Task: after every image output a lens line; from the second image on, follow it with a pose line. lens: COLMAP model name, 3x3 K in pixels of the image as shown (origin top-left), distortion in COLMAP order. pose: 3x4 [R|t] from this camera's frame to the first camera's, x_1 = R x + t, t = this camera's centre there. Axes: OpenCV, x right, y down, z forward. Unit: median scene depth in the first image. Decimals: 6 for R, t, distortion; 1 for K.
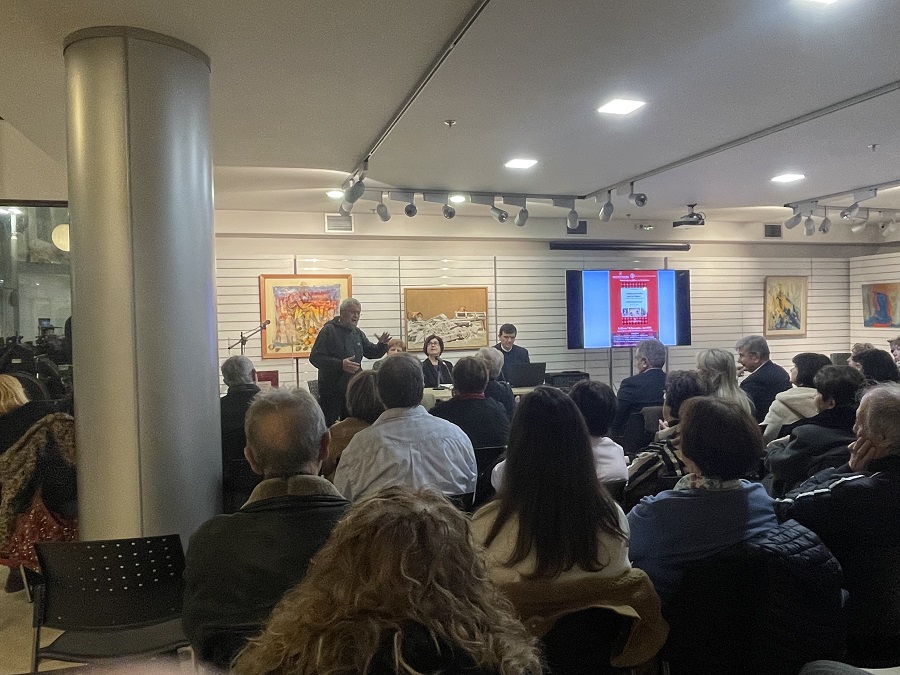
lens RADIAL K [[662.7, 0, 450.0], [0, 662.7, 337.5], [0, 0, 1]] dist [0.049230, 0.000220]
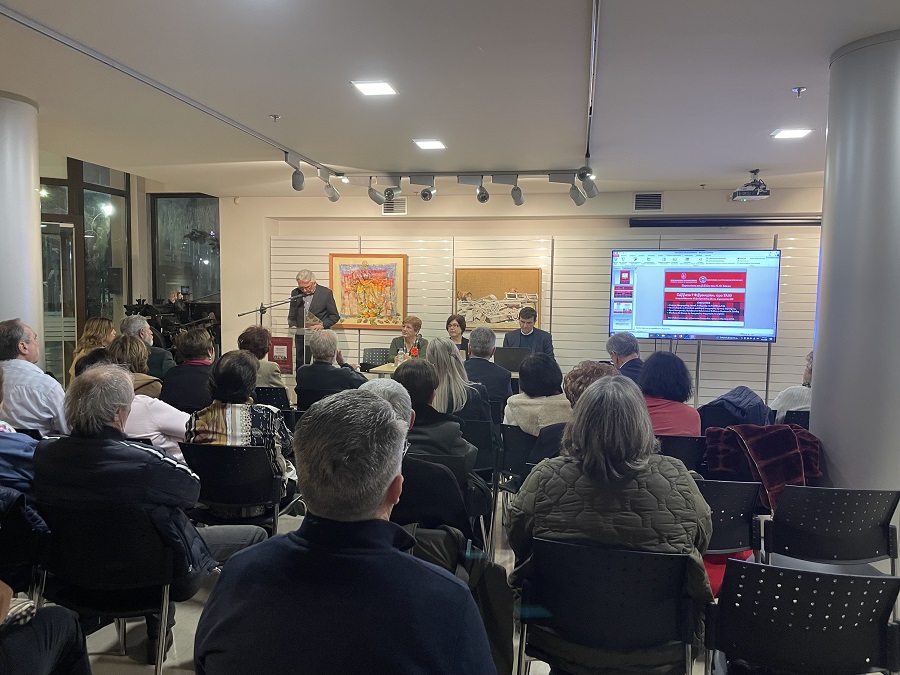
lens RADIAL K [[672.7, 0, 450.0], [0, 672.7, 337.5], [0, 0, 1]] dist [0.072695, -0.003492]
pose [[0.873829, 0.065927, -0.481743, 0.449182], [-0.050978, 0.997727, 0.044073, -0.012918], [0.483553, -0.013954, 0.875204, 0.085407]]
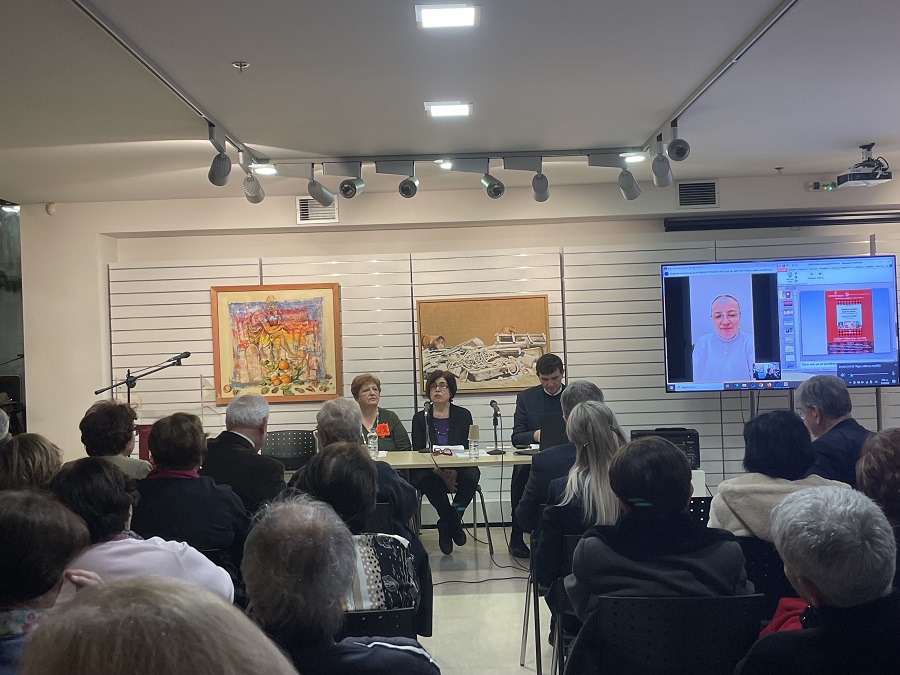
lens RADIAL K [[994.6, 0, 450.0], [0, 994.6, 337.5], [0, 0, 1]] dist [0.084459, 0.012578]
pose [[0.951030, -0.013518, -0.308804, 0.283786], [0.004807, 0.999569, -0.028951, -0.007829], [0.309063, 0.026049, 0.950685, 0.056385]]
